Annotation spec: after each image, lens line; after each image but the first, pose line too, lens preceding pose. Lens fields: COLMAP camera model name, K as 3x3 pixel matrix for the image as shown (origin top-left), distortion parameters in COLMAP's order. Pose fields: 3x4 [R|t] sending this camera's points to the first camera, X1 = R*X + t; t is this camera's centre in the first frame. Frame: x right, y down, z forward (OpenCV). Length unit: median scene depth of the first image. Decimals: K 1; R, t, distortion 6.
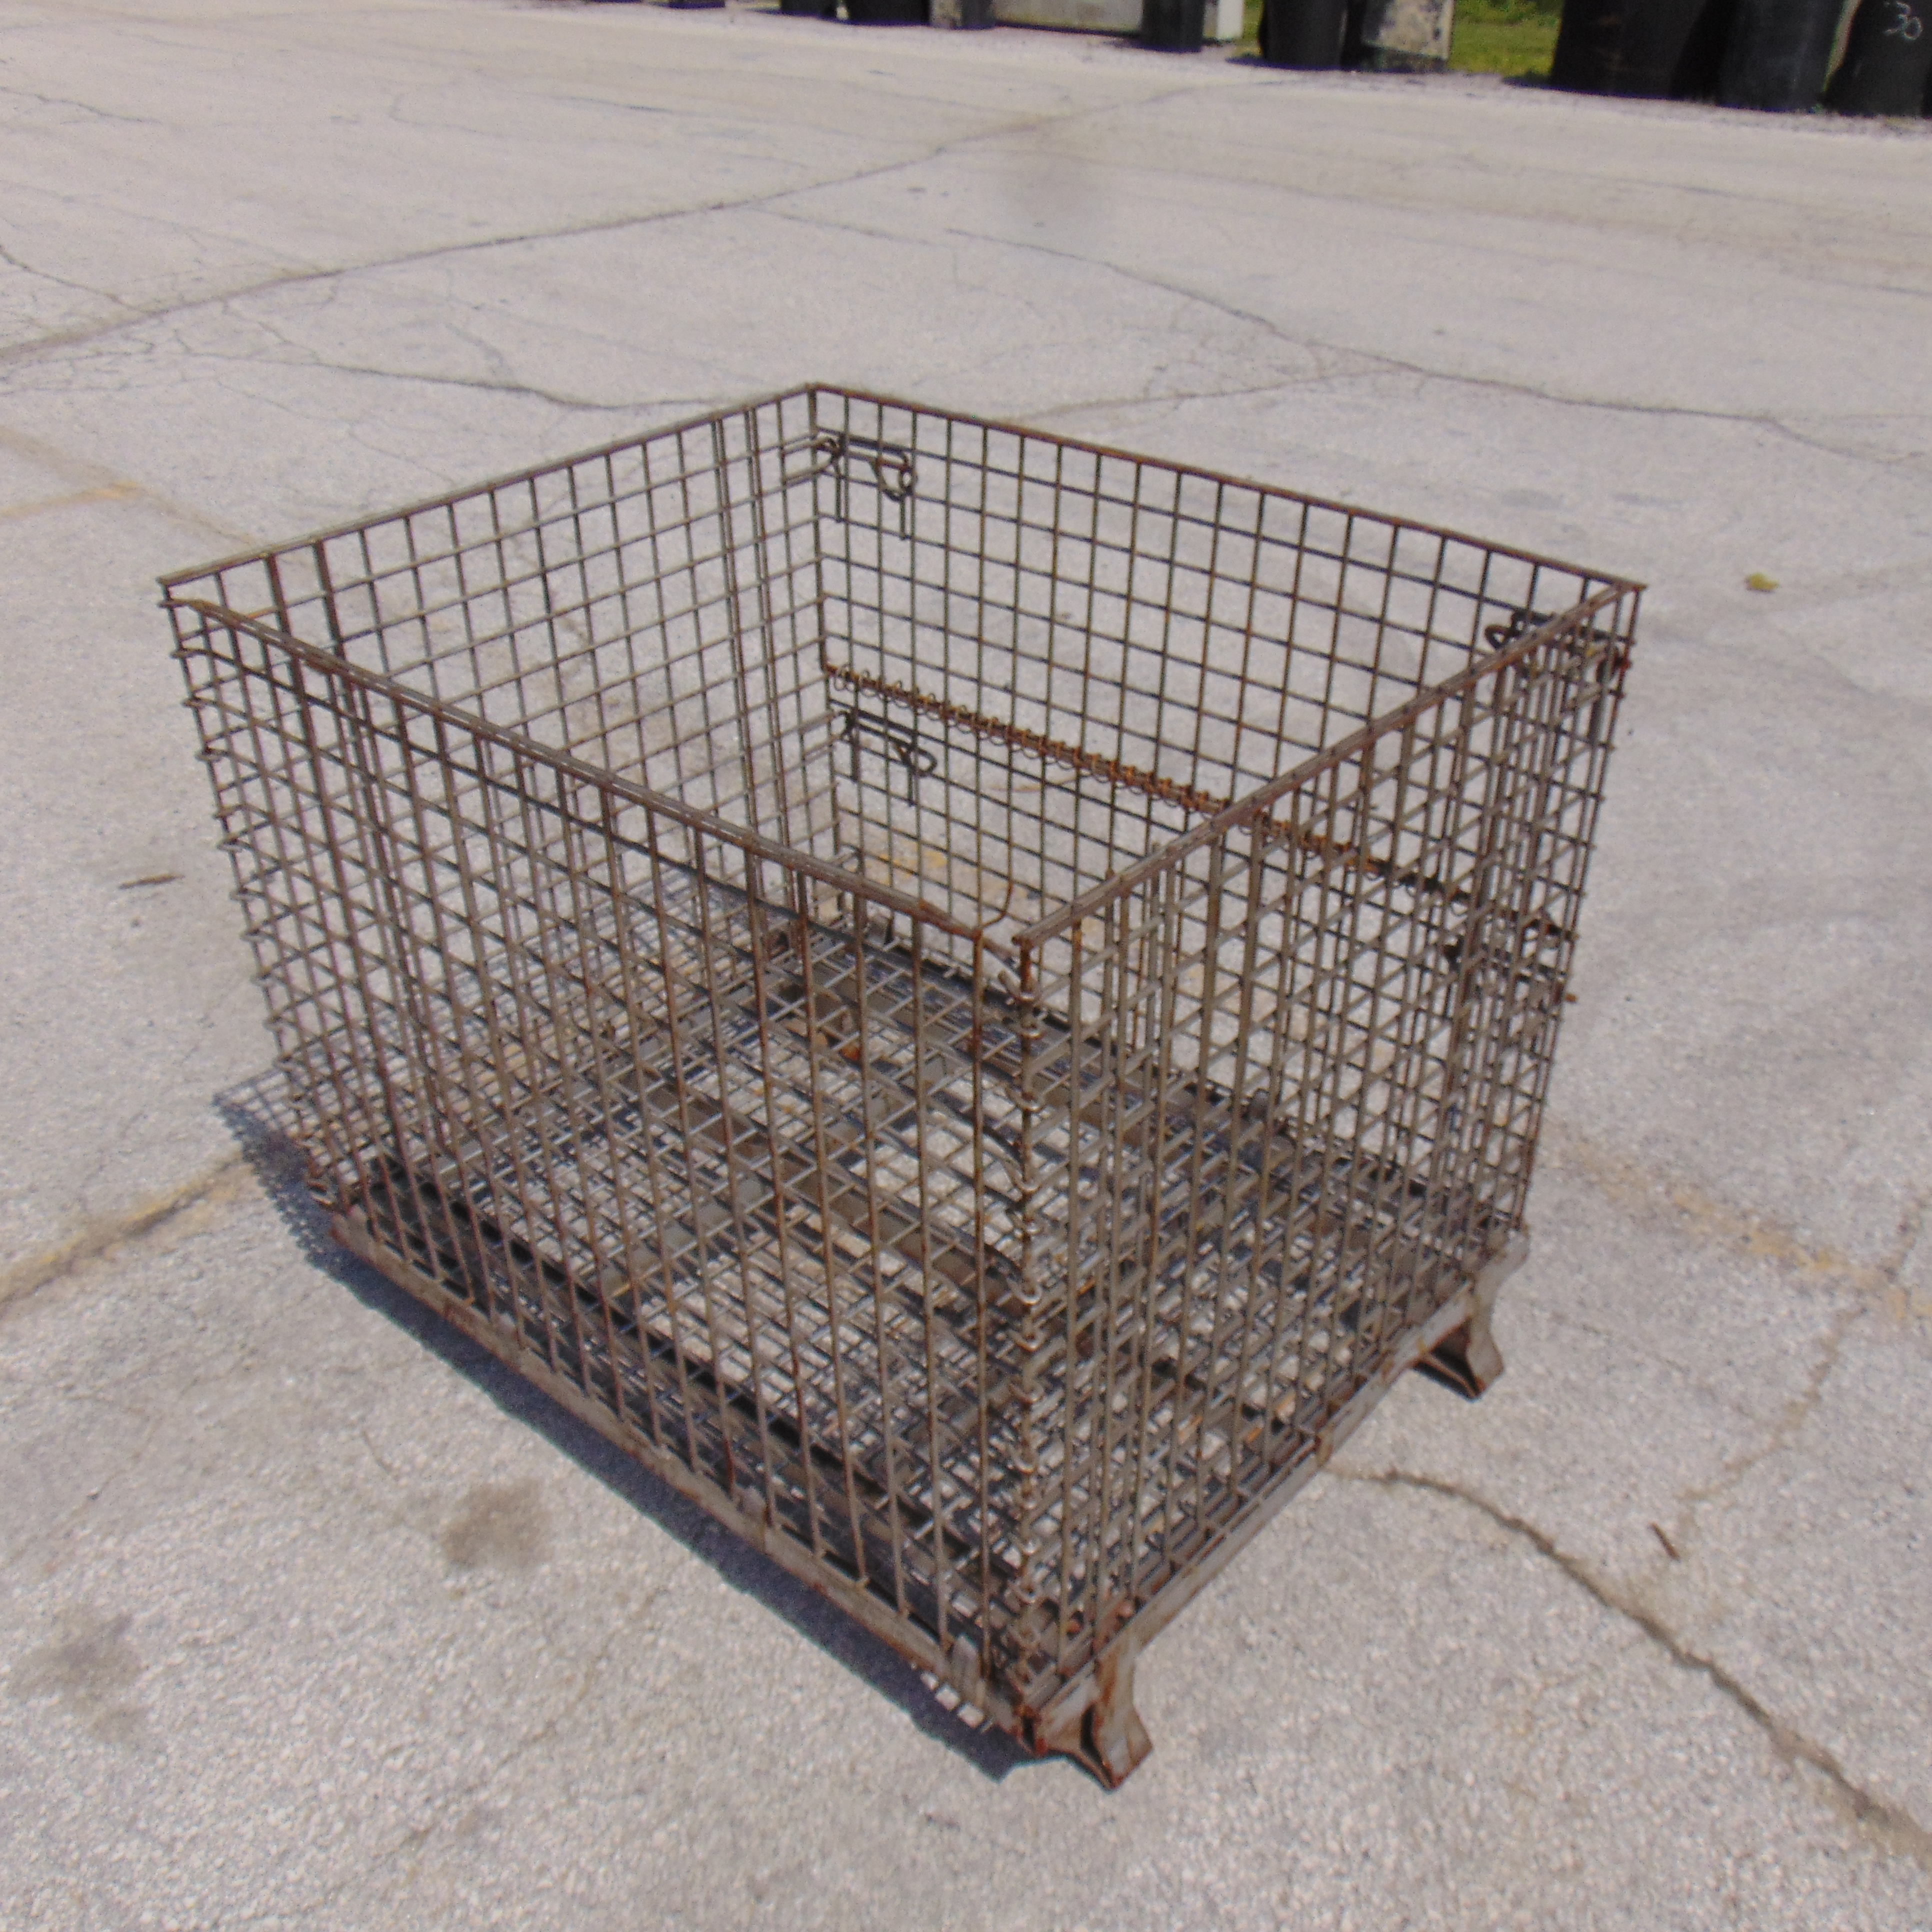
lens RADIAL K [[1960.7, 0, 966.0], [0, 1960.7, 966.0], [0, 0, 1]] dist [-0.000378, 0.006533]
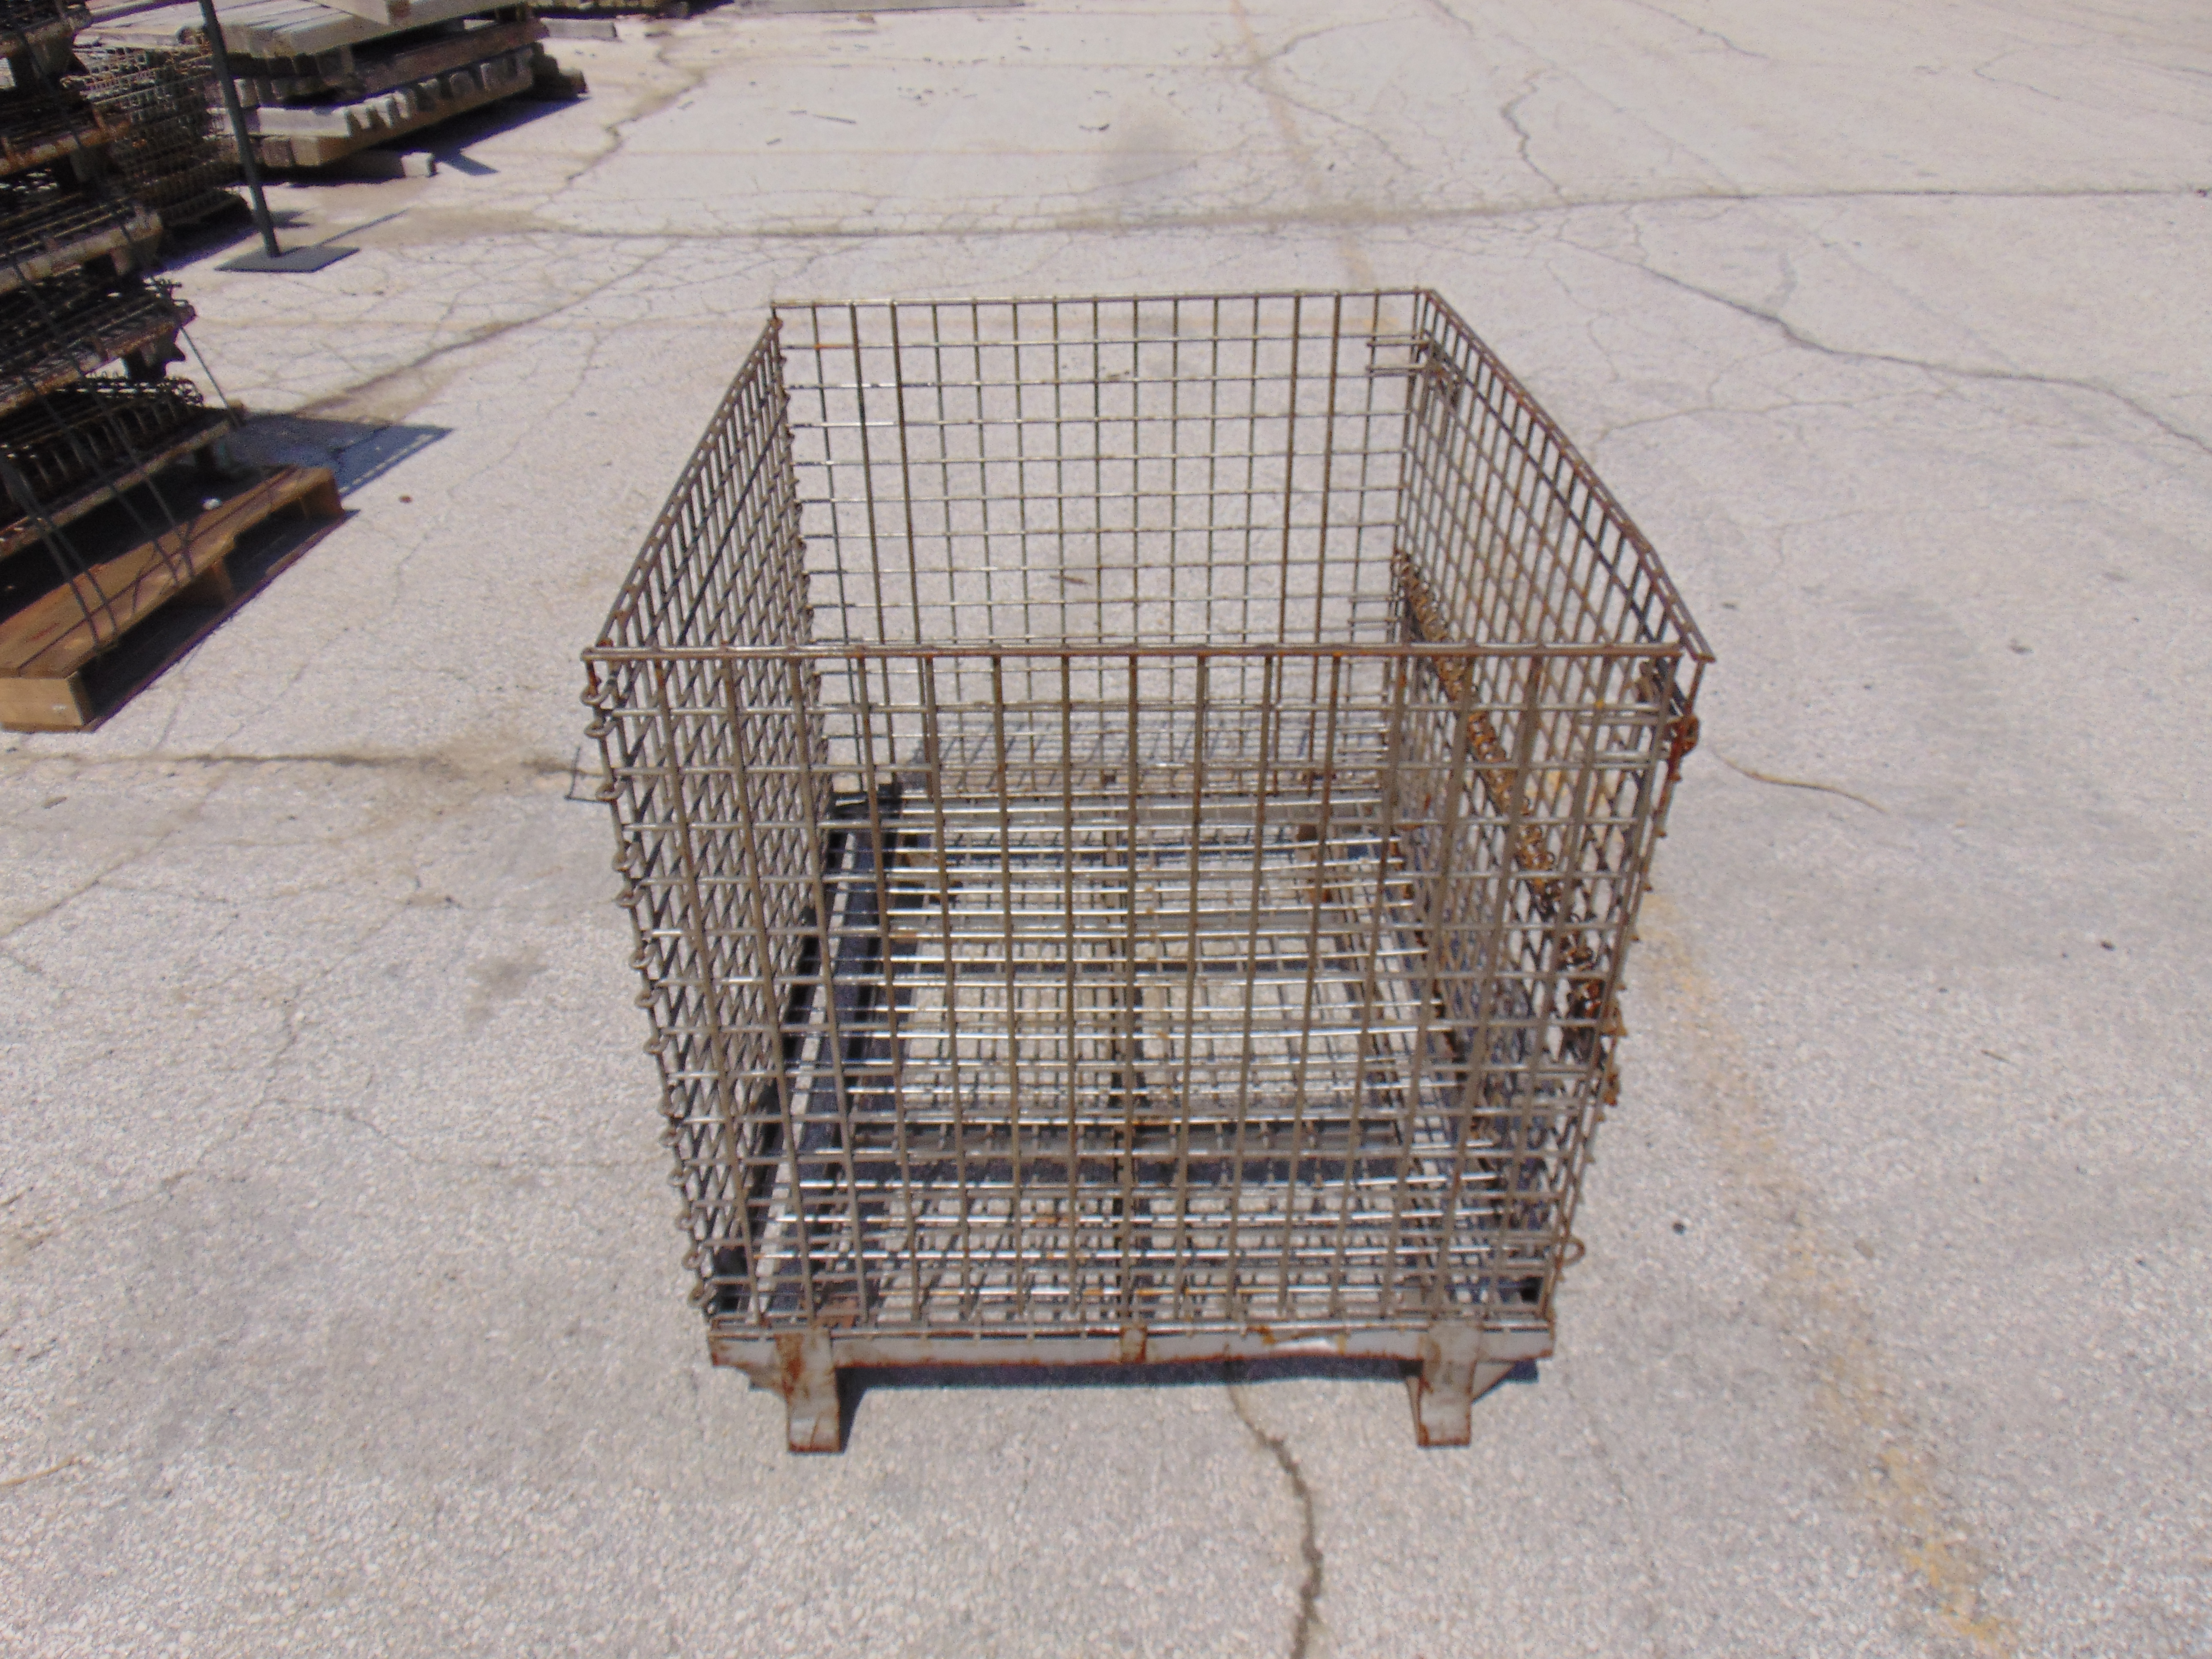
lens RADIAL K [[1686.4, 0, 1106.0], [0, 1686.4, 829.5], [0, 0, 1]] dist [0.016245, 0.007064]
pose [[0.665507, 0.395400, -0.633056, 0.526396], [-0.387735, 0.907877, 0.159439, -0.111758], [0.637778, 0.139351, 0.757509, 0.237192]]
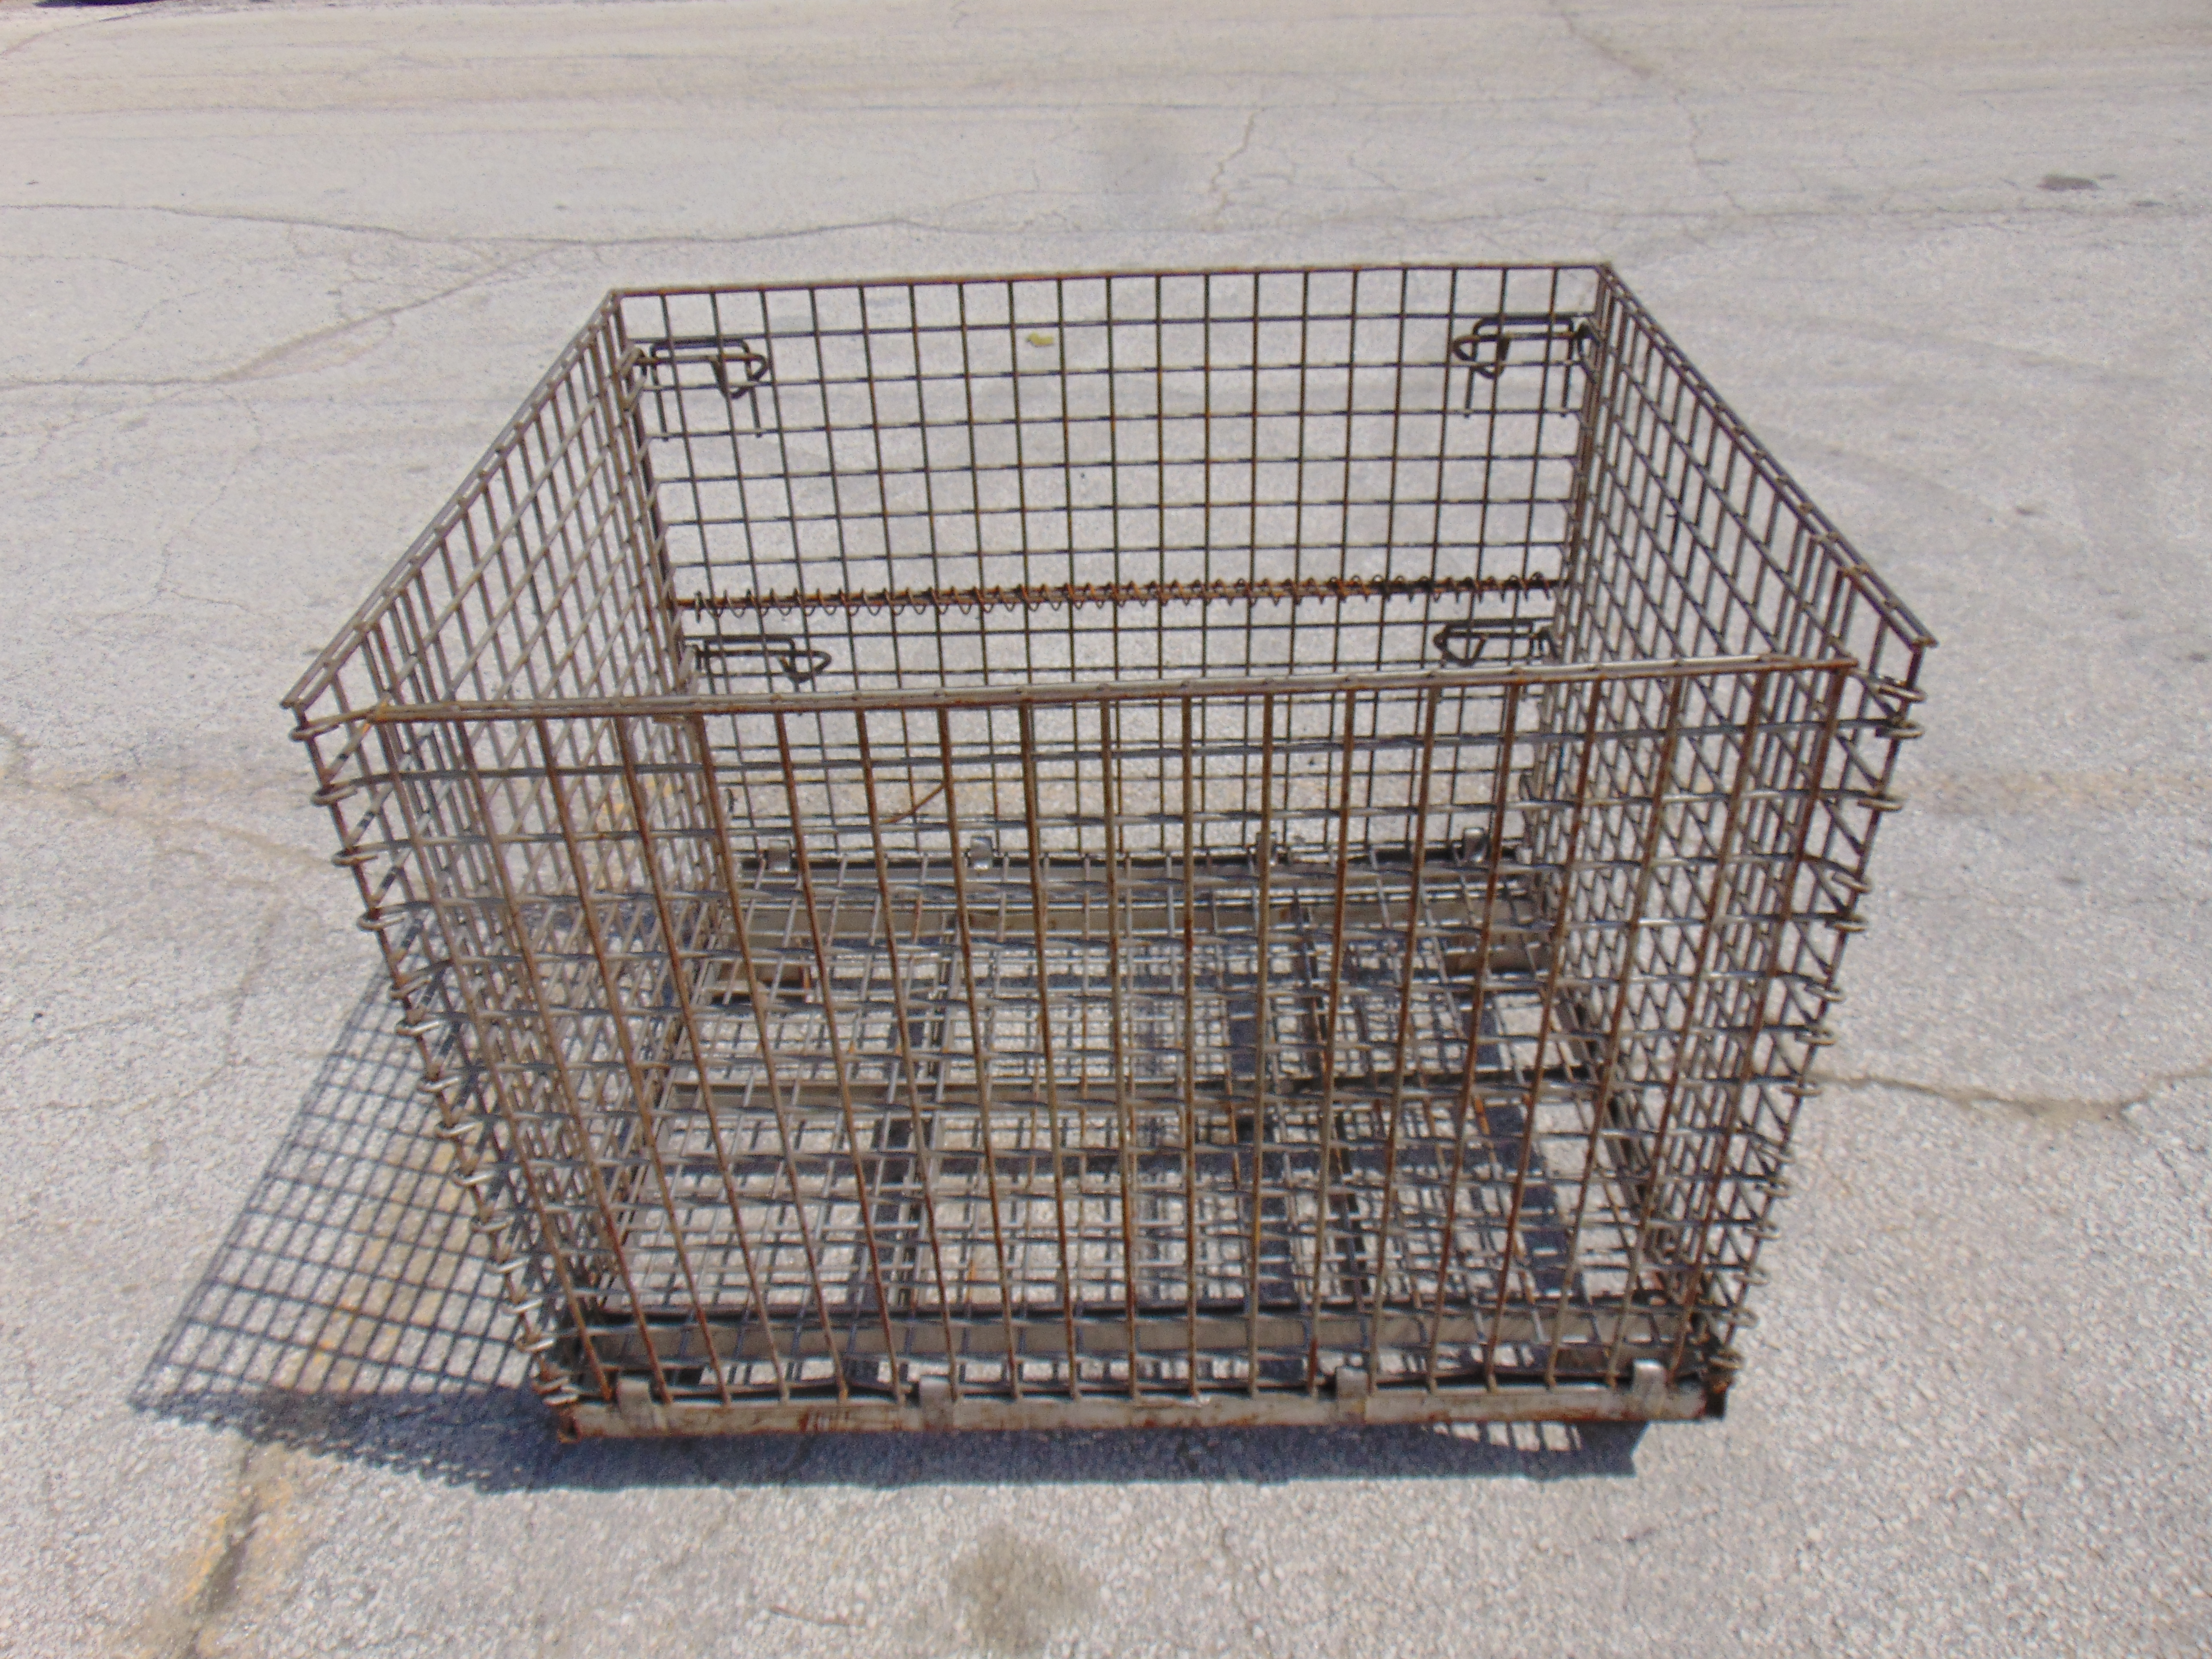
lens RADIAL K [[1677.7, 0, 1106.0], [0, 1677.7, 829.5], [0, 0, 1]] dist [0.001405, 0.003117]
pose [[0.756408, -0.388374, 0.526320, -0.421634], [0.365755, 0.918229, 0.151915, -0.115472], [-0.542282, 0.077594, 0.836606, 0.284039]]
